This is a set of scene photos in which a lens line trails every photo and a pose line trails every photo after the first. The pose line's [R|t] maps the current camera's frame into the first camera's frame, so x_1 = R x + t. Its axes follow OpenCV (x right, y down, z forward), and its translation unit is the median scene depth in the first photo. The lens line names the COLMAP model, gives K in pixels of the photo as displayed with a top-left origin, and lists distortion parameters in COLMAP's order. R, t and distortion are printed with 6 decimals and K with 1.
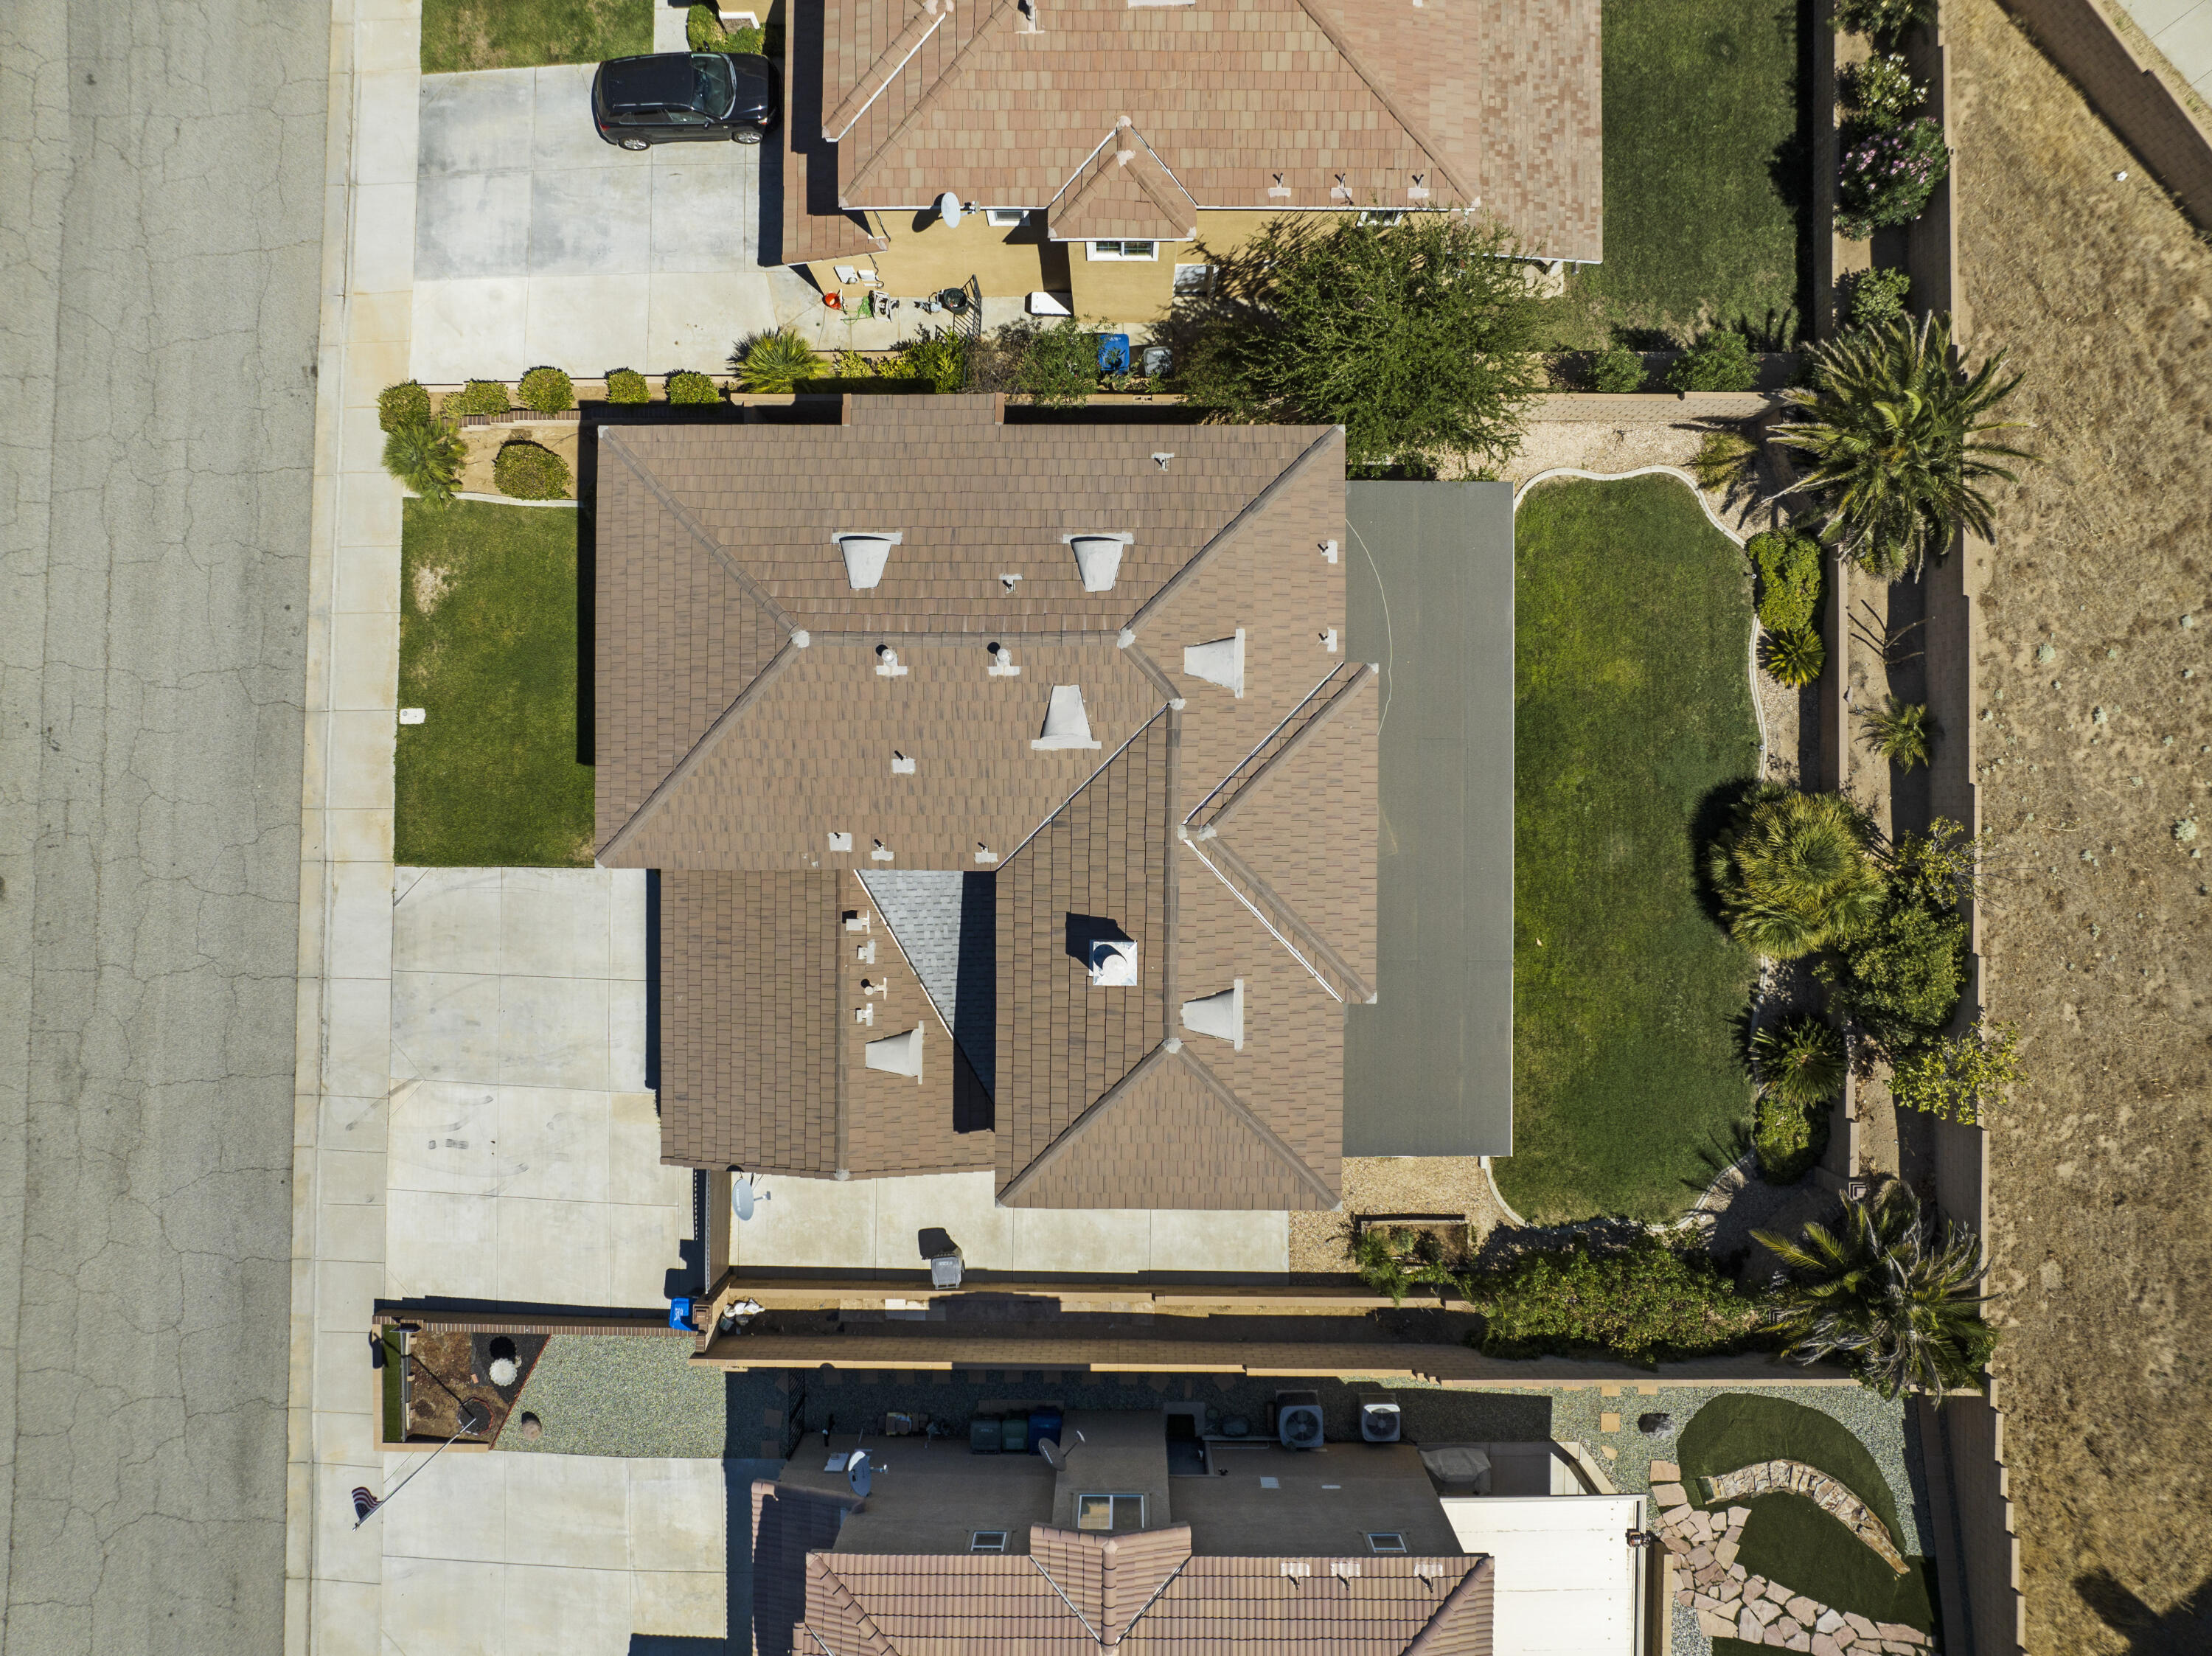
lens RADIAL K [[1555.7, 0, 1107.2], [0, 1555.7, 824.7], [0, 0, 1]] dist [-0.044740, 0.013049]
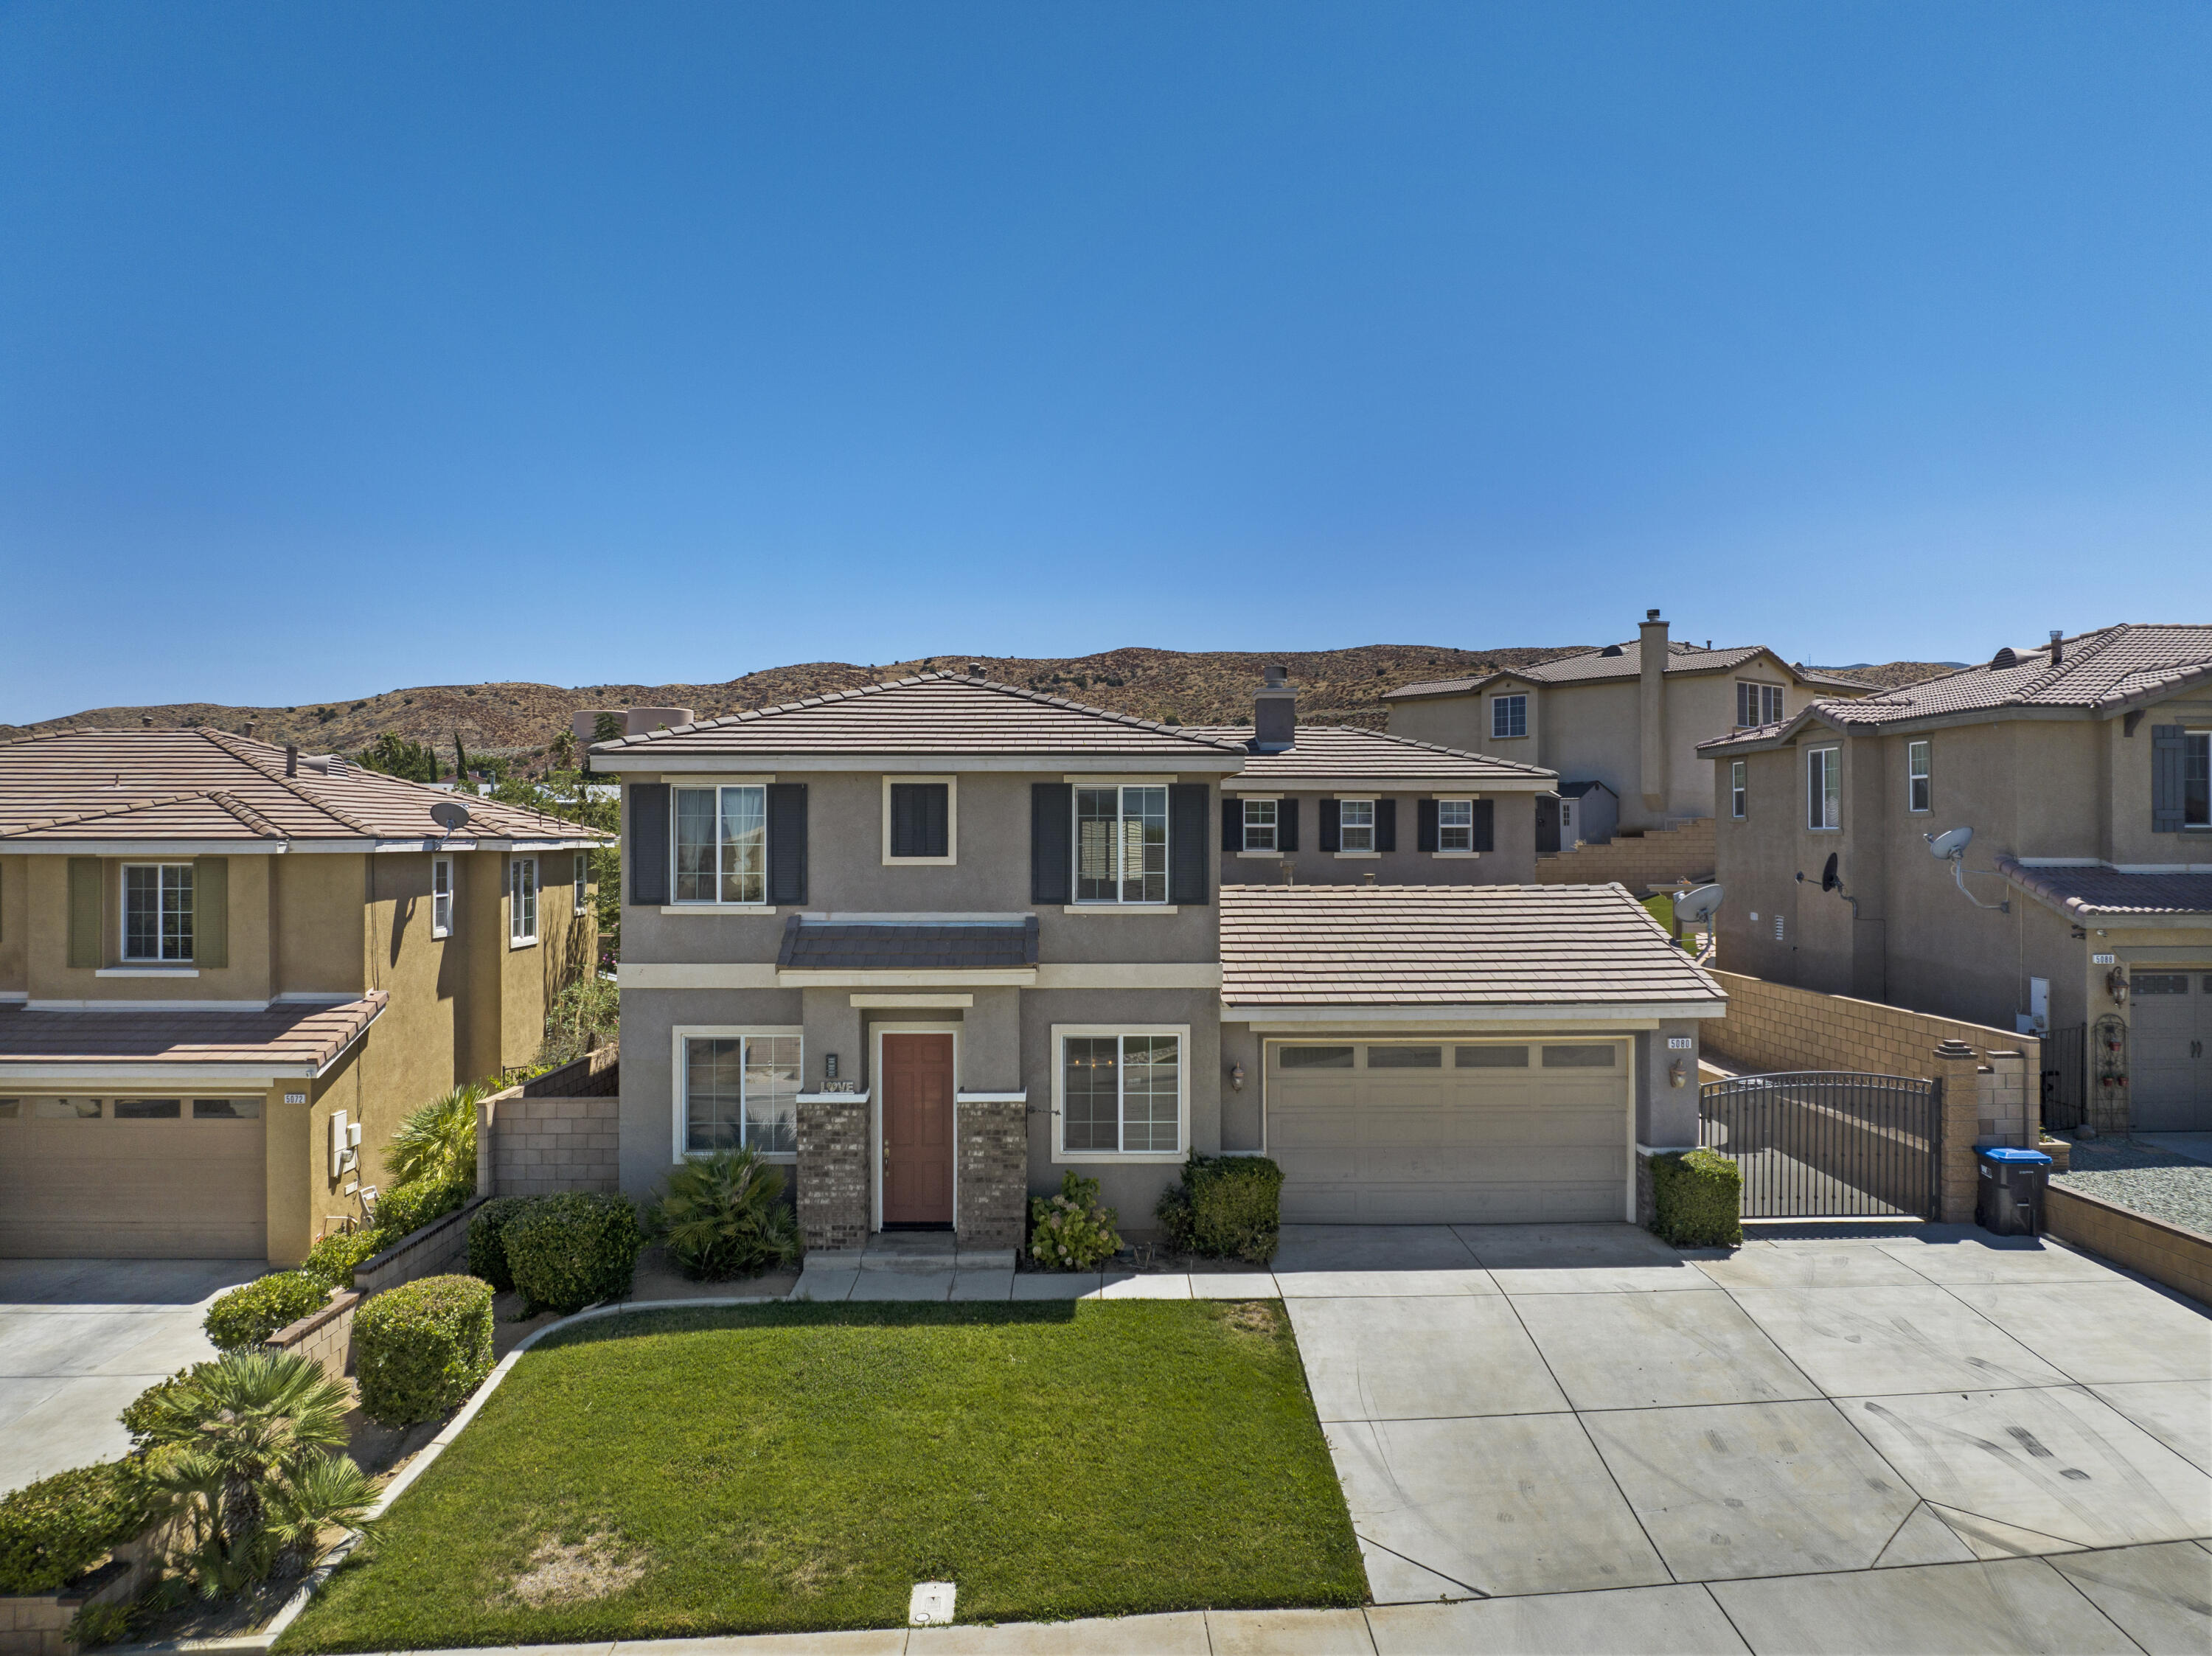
lens RADIAL K [[1555.7, 0, 1105.6], [0, 1555.7, 822.2], [0, 0, 1]] dist [-0.044740, 0.013049]
pose [[-0.024122, 0.018666, 0.999535, -0.824916], [0.999709, -0.000383, 0.024133, -0.041044], [0.000833, 0.999826, -0.018651, 0.859933]]
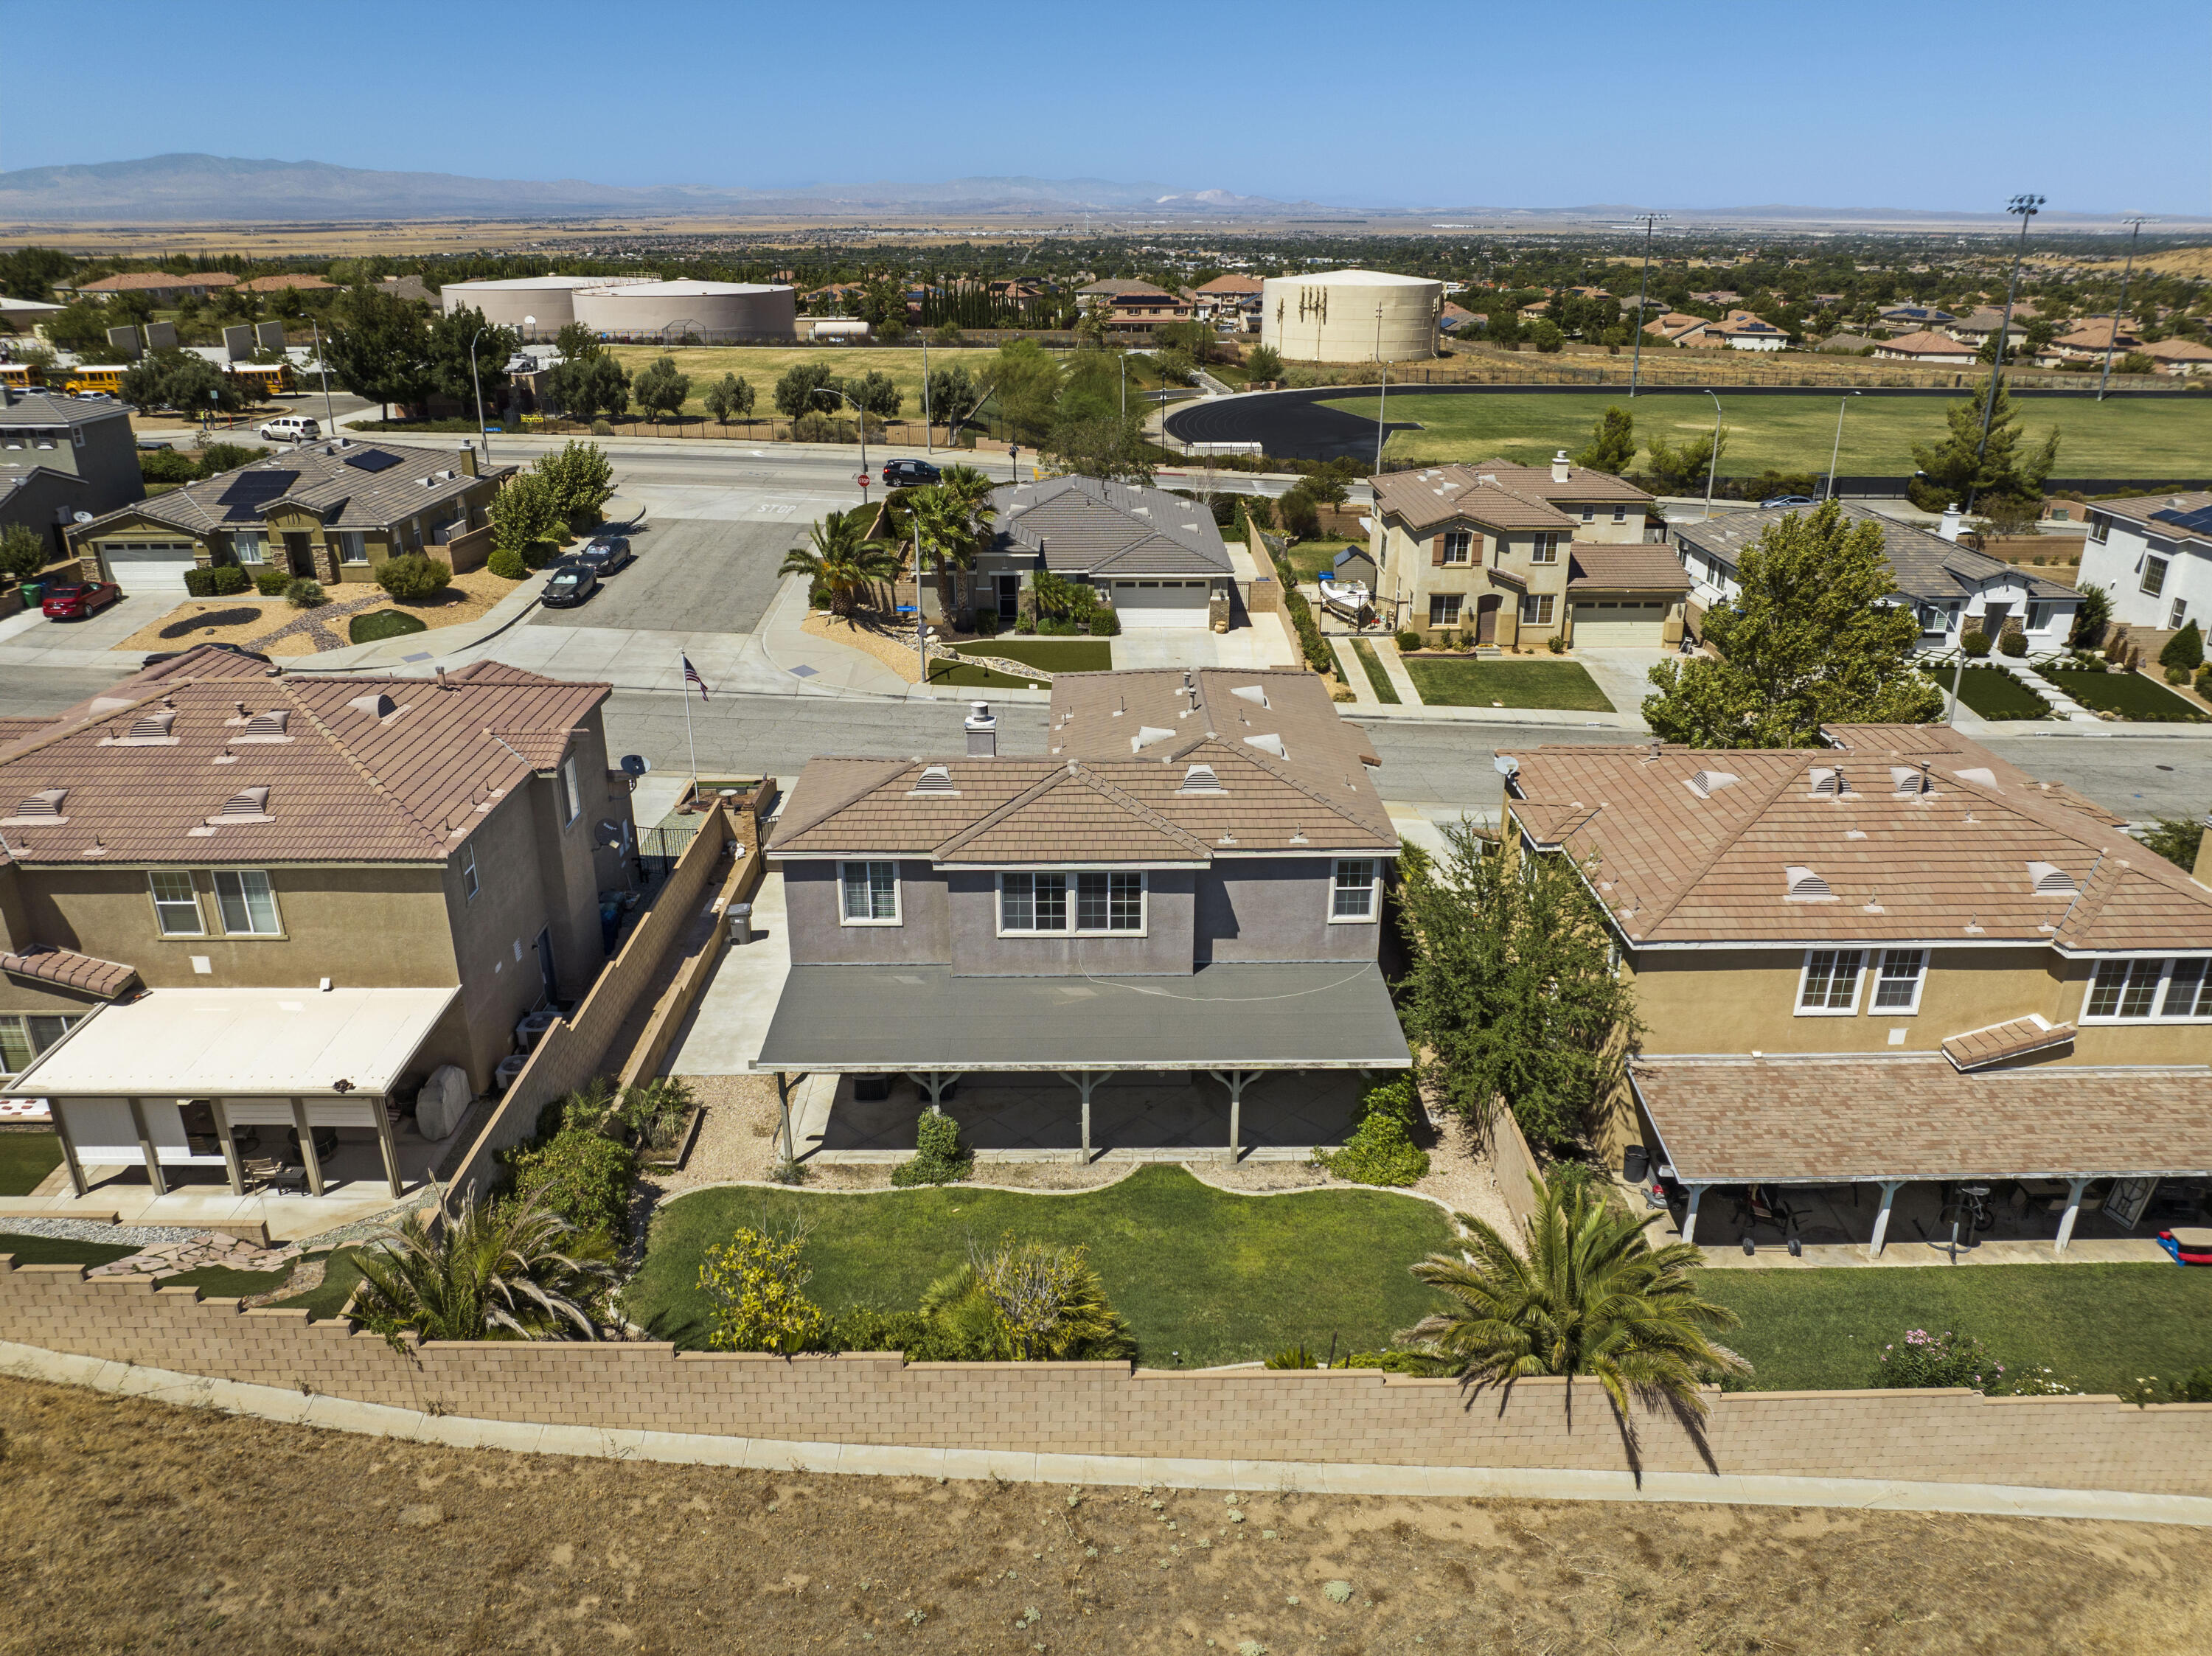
lens RADIAL K [[1555.7, 0, 1107.0], [0, 1555.7, 824.6], [0, 0, 1]] dist [-0.044740, 0.013049]
pose [[0.016042, 0.383687, -0.923324, 1.049425], [-0.999867, 0.008712, -0.013752, -0.004979], [0.002768, 0.923422, 0.383776, 0.419038]]
